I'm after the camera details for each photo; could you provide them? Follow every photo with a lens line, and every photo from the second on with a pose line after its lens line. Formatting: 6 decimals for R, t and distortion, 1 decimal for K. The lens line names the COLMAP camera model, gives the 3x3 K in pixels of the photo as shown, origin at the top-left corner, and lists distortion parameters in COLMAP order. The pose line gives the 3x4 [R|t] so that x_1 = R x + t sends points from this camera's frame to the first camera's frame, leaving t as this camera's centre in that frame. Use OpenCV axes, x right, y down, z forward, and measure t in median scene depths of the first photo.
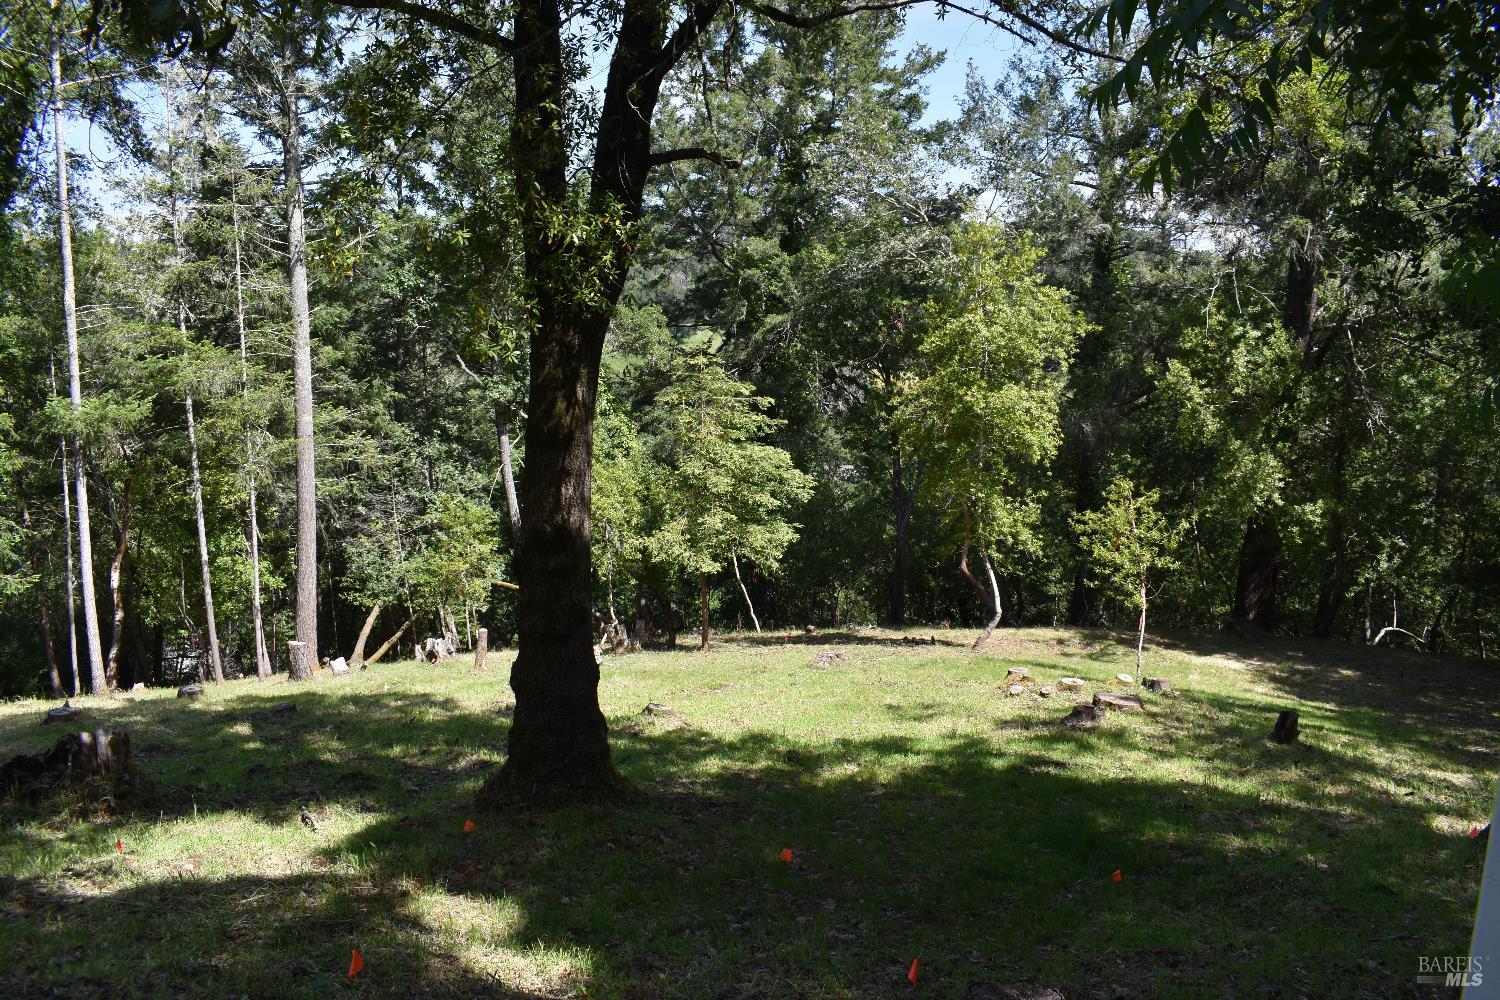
lens RADIAL K [[1169.1, 0, 757.4], [0, 1169.1, 469.4], [0, 0, 1]] dist [-0.092836, 0.013513]
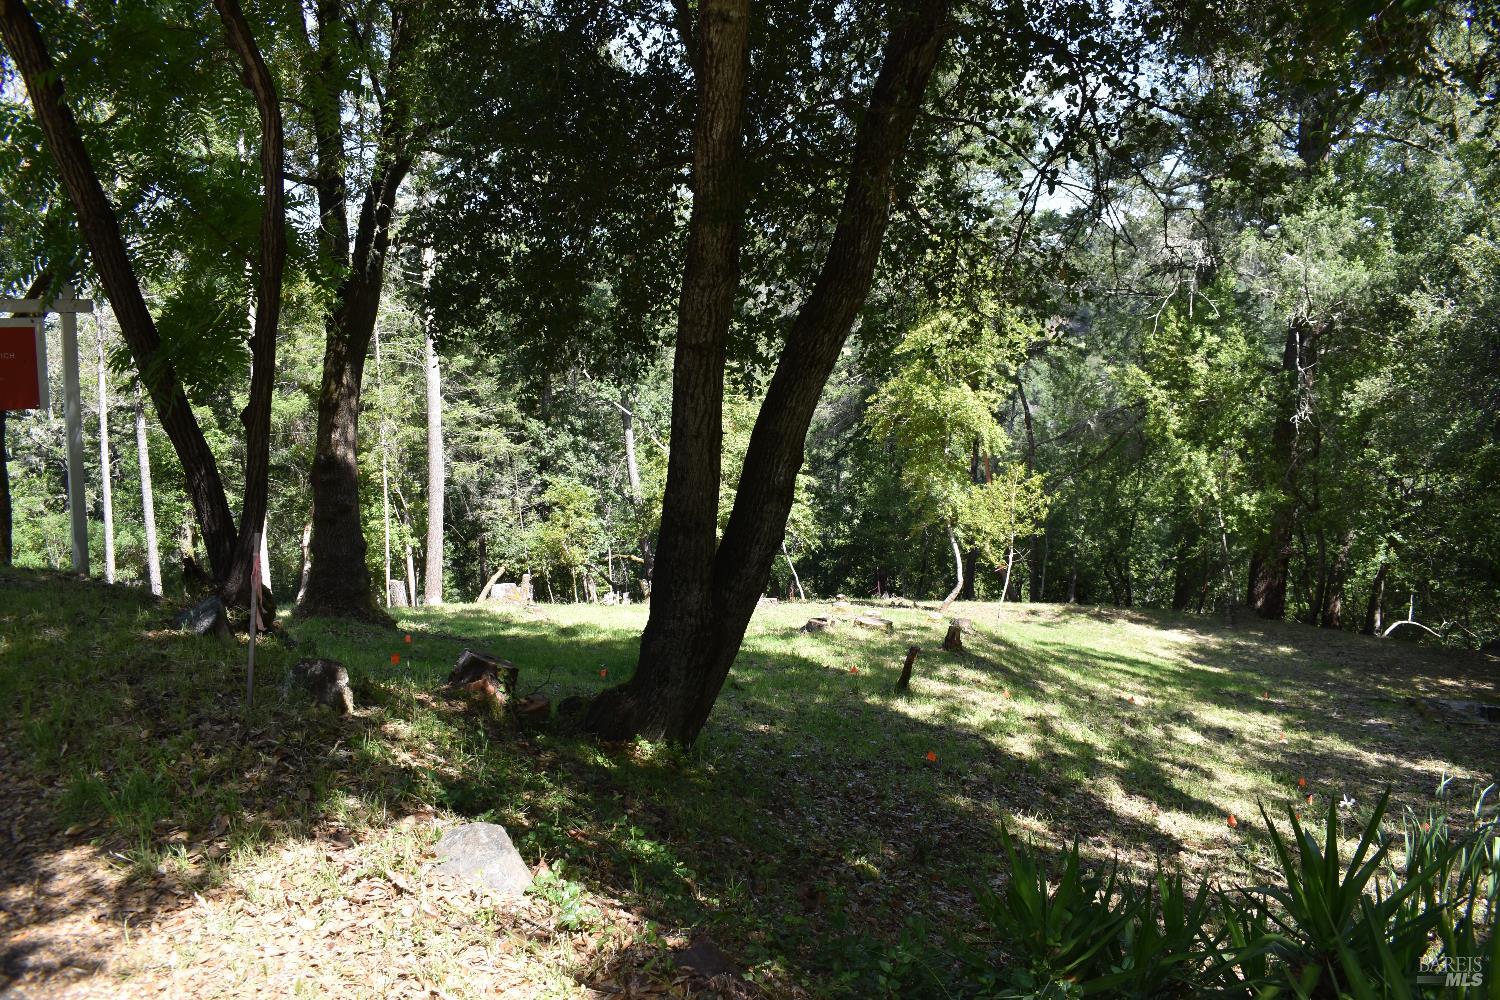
lens RADIAL K [[1169.1, 0, 757.4], [0, 1169.1, 469.4], [0, 0, 1]] dist [-0.092836, 0.013513]
pose [[0.970469, 0.014157, -0.240809, 0.247458], [-0.014506, 0.999895, 0.000324, 0.010571], [0.240789, 0.003179, 0.970572, -0.146494]]
